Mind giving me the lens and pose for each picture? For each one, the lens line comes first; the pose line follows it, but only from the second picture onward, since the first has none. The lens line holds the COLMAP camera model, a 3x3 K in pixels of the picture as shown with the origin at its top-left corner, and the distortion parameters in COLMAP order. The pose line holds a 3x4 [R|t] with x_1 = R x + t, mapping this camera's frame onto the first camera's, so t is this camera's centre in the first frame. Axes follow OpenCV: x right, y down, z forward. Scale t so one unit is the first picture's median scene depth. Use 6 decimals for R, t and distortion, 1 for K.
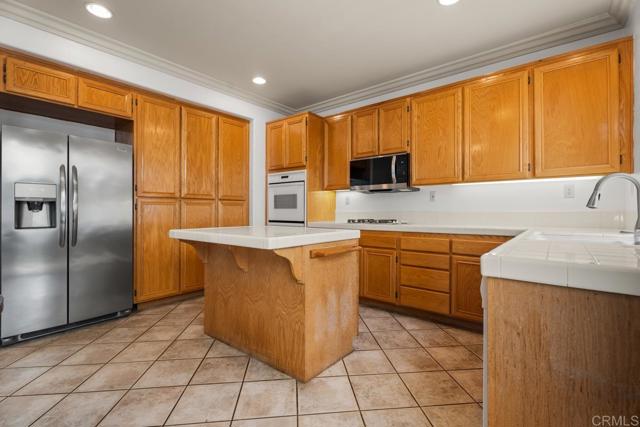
lens RADIAL K [[283.6, 0, 317.9], [0, 283.6, 217.8], [0, 0, 1]] dist [0.001418, 0.000046]
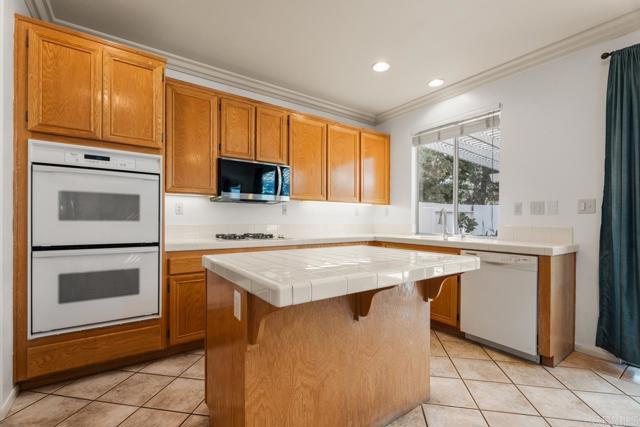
lens RADIAL K [[292.2, 0, 327.0], [0, 292.2, 221.9], [0, 0, 1]] dist [0.002473, 0.000147]
pose [[0.264219, -0.004092, 0.964454, -0.543252], [0.014484, 0.999895, 0.000274, -0.026023], [-0.964354, 0.013897, 0.264250, 0.504451]]
